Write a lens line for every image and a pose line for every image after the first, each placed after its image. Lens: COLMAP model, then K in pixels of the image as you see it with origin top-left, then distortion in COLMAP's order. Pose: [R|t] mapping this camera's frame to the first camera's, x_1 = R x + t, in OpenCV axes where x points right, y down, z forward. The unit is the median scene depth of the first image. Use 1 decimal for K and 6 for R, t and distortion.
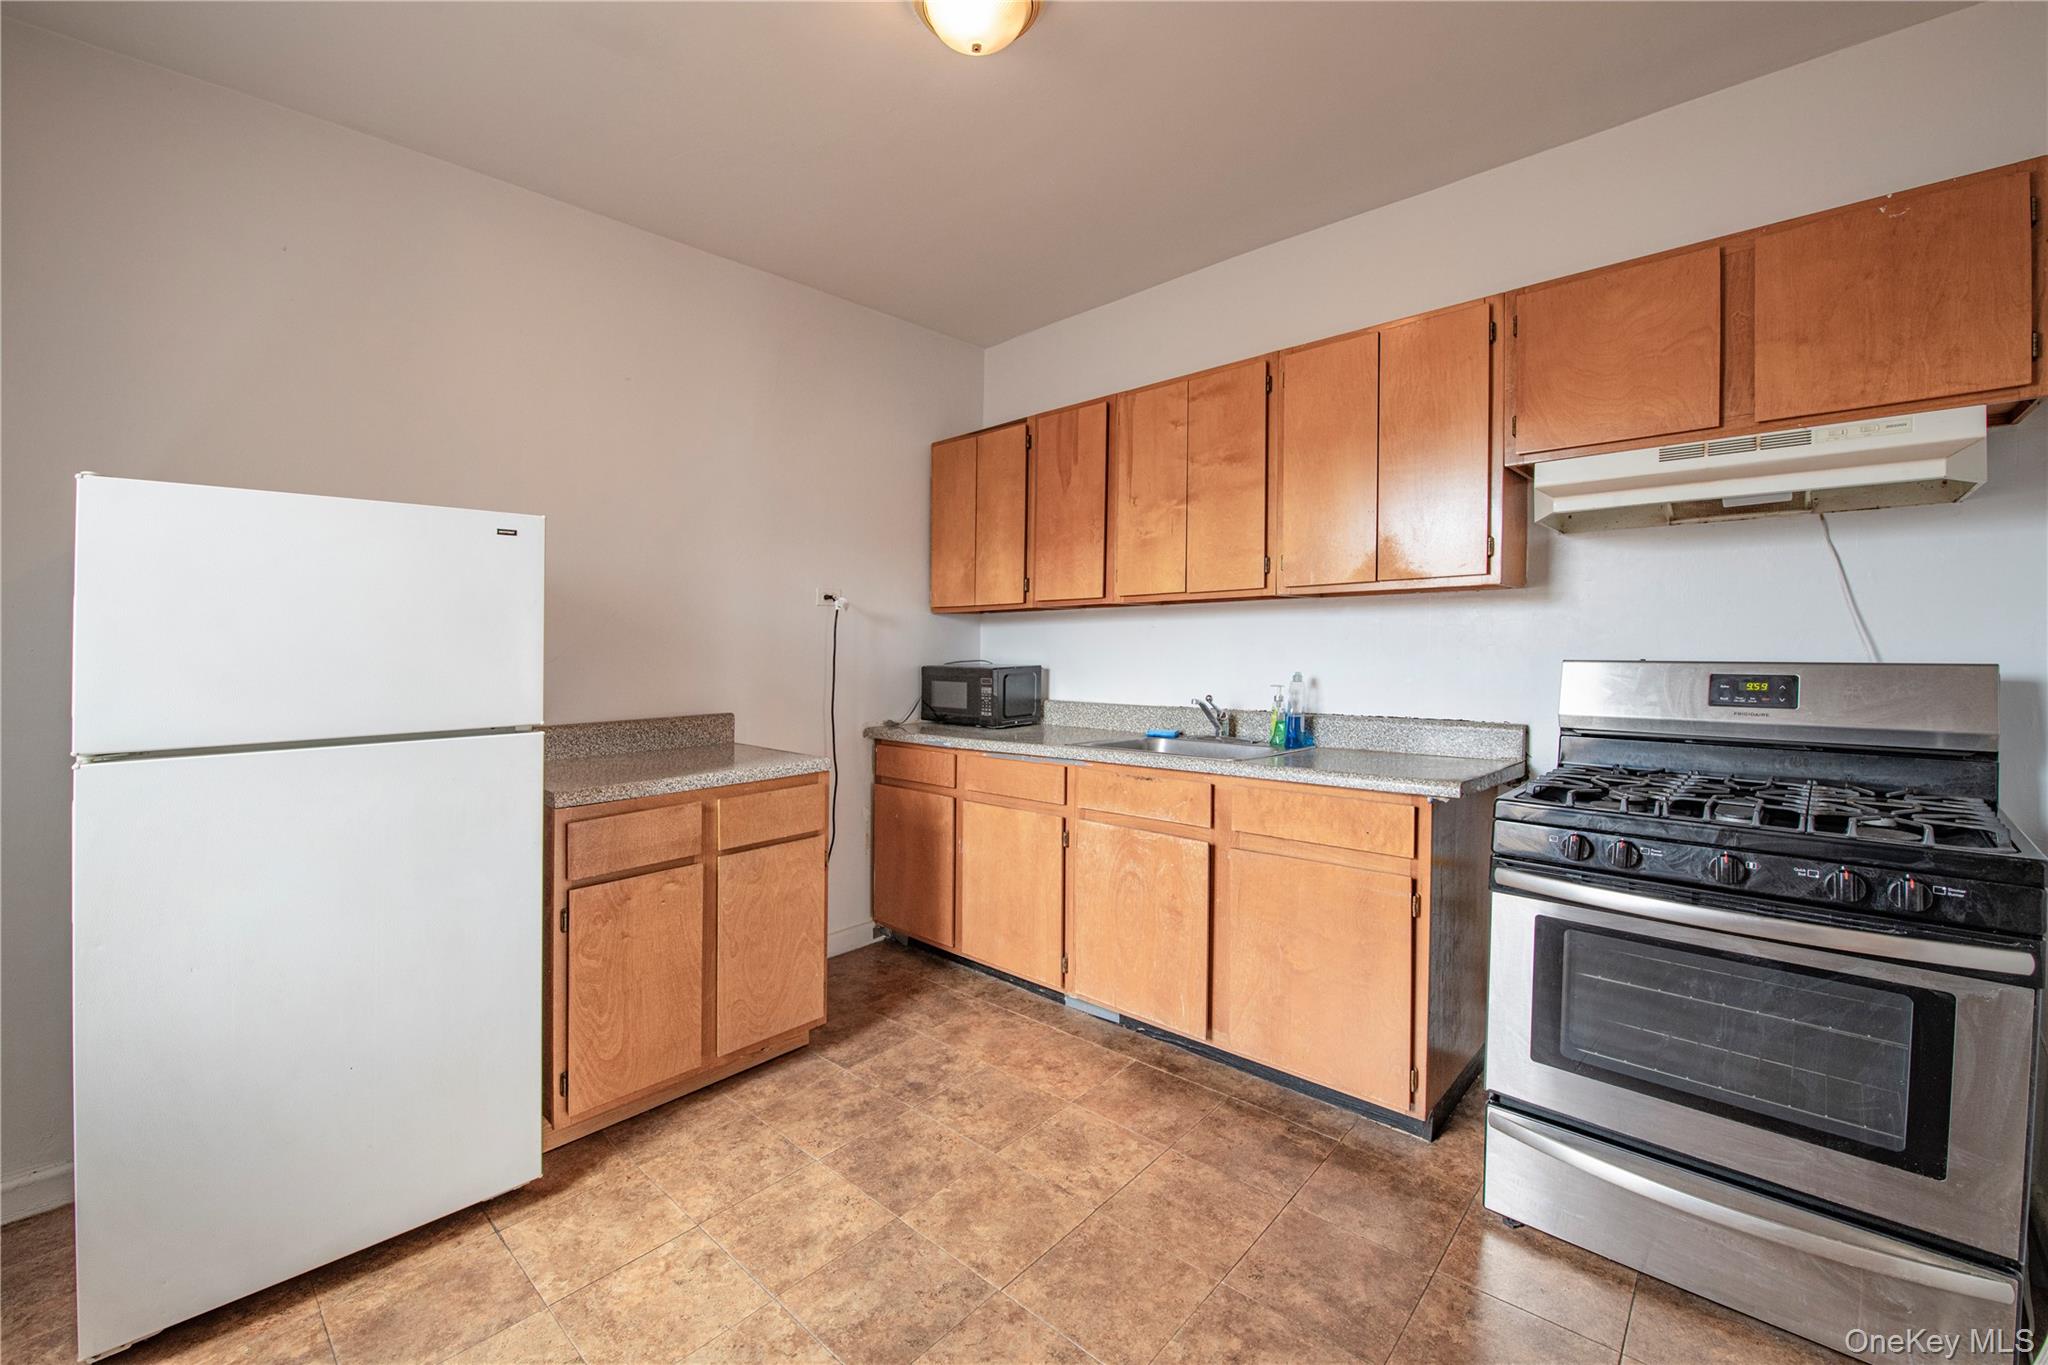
lens RADIAL K [[815.1, 0, 1025.3], [0, 815.1, 660.8], [0, 0, 1]] dist [-0.024098, -0.000320]
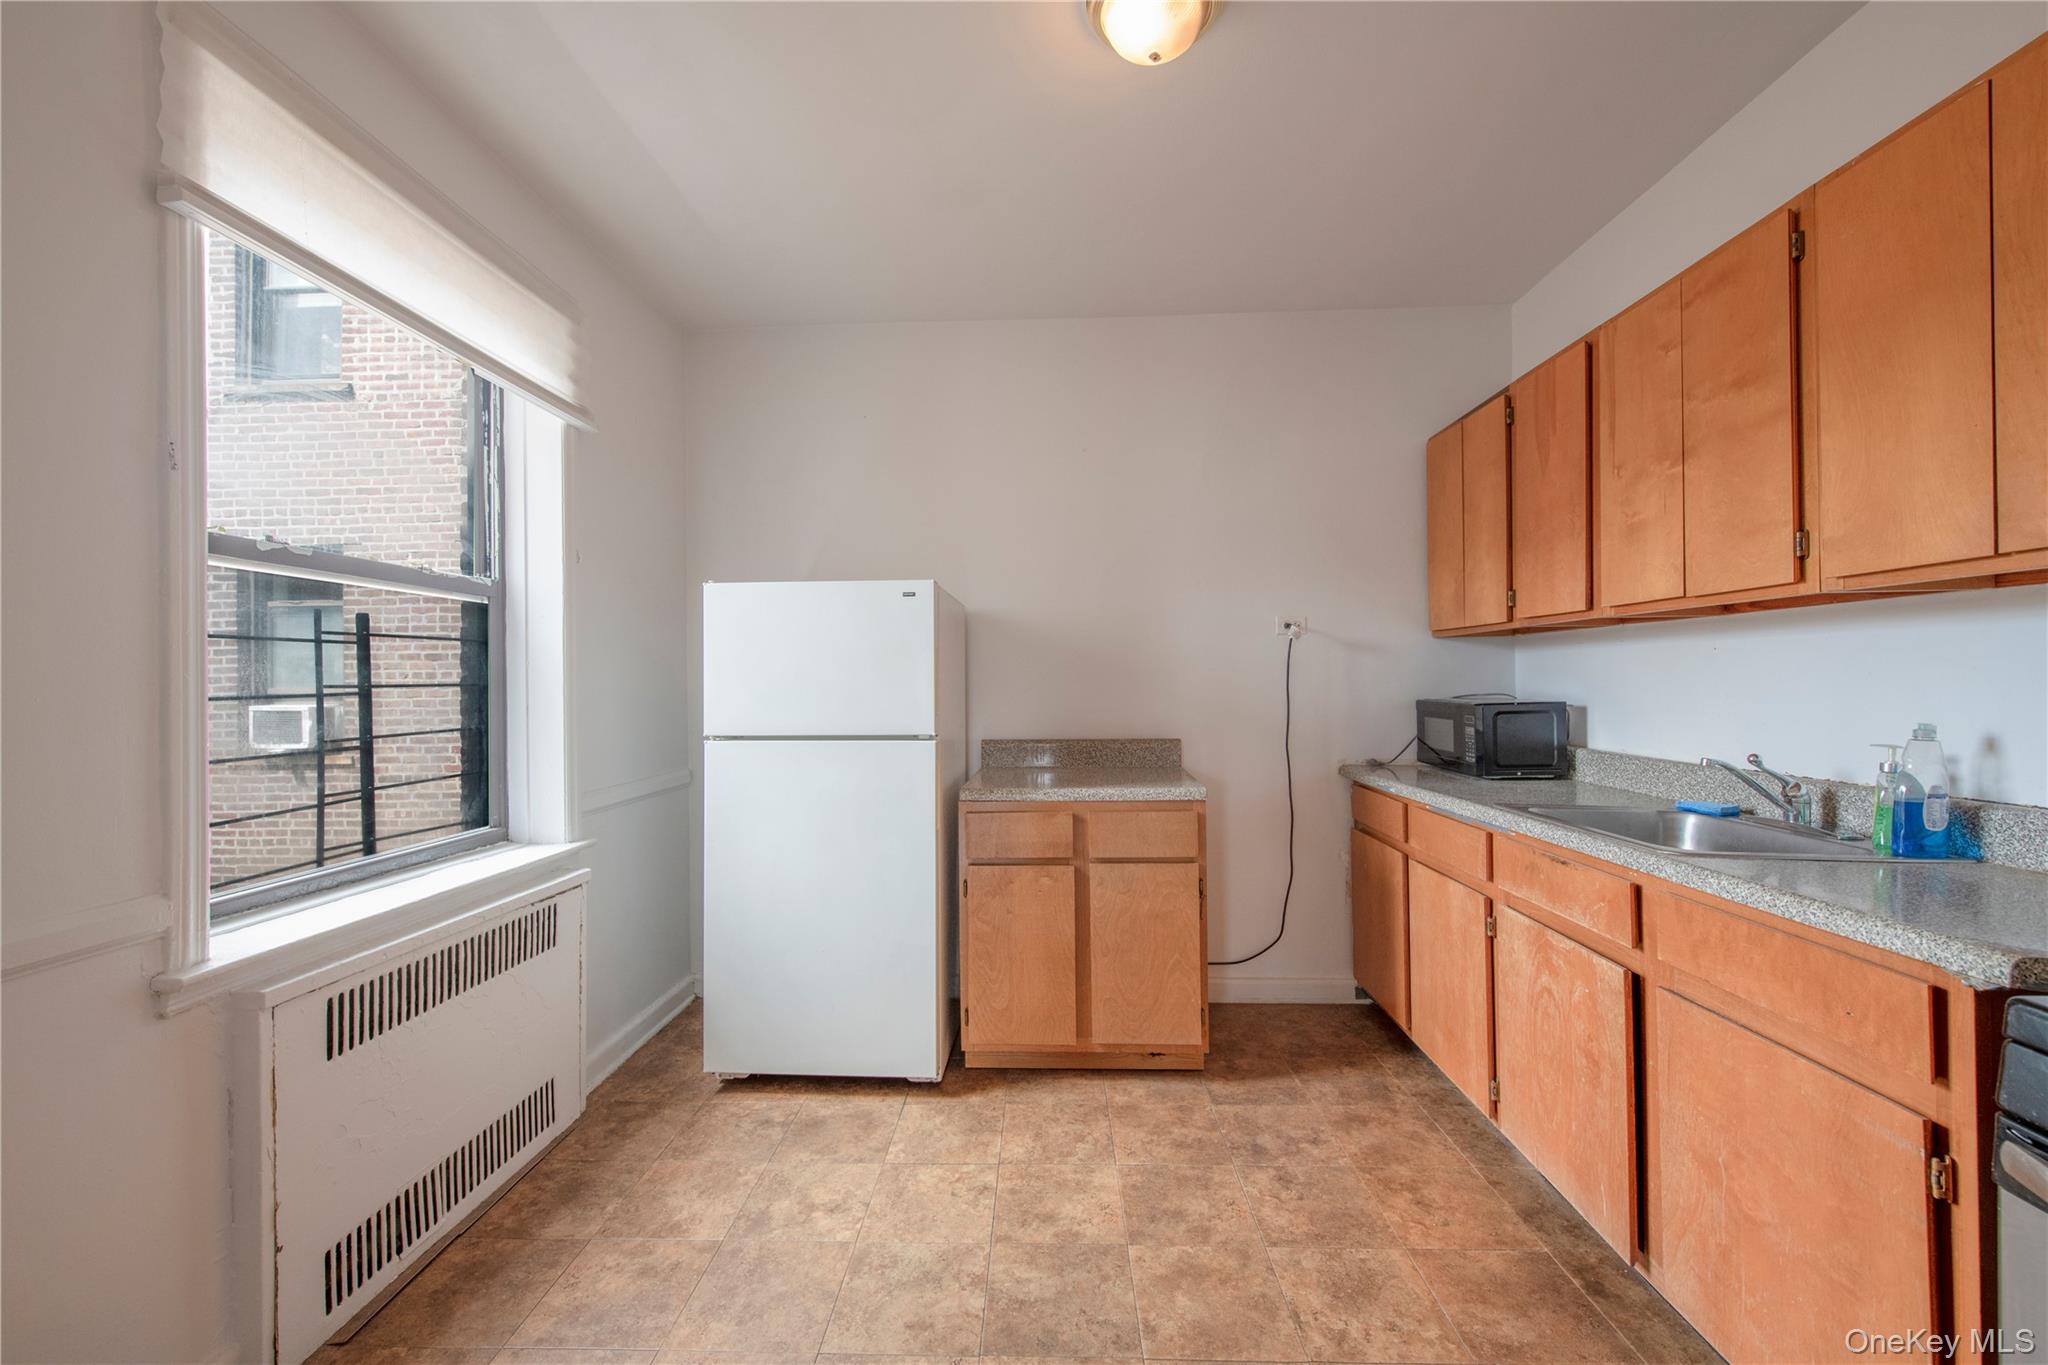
lens RADIAL K [[831.6, 0, 1024.0], [0, 831.6, 682.5], [0, 0, 1]] dist [0.000893, -0.004215]
pose [[0.646348, 0.007271, -0.763008, 0.423708], [-0.013272, 0.999910, -0.001715, -0.006322], [0.762927, 0.011235, 0.646387, 0.171732]]
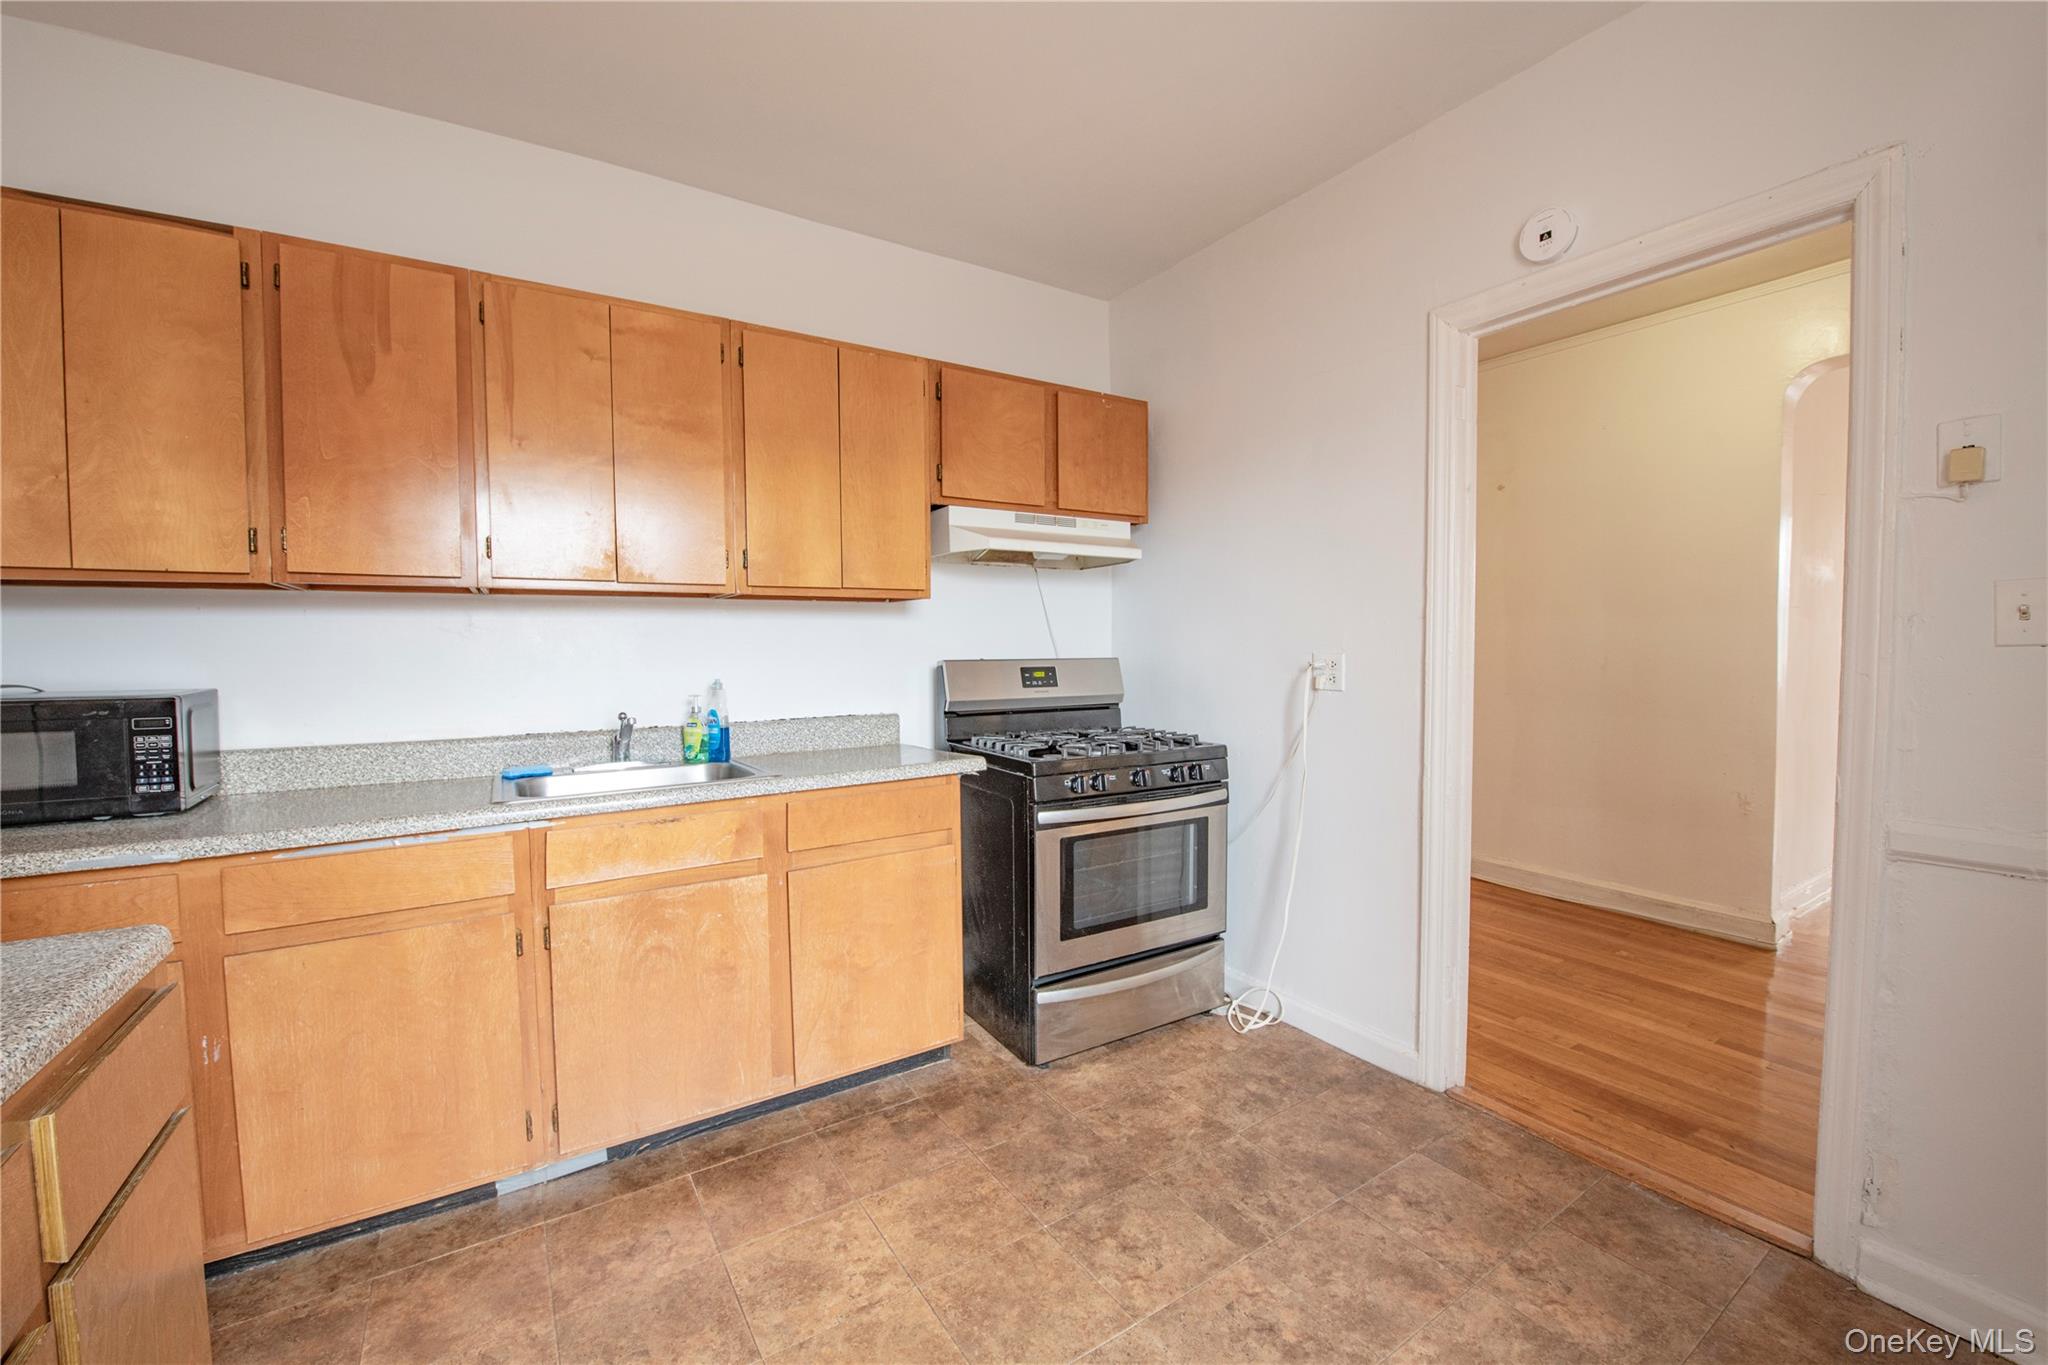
lens RADIAL K [[832.6, 0, 982.7], [0, 832.6, 706.2], [0, 0, 1]] dist [-0.000606, -0.012885]
pose [[0.262755, -0.063307, 0.962783, -0.572309], [0.024346, 0.997962, 0.058976, -0.004007], [-0.964555, 0.007944, 0.263761, 0.537045]]
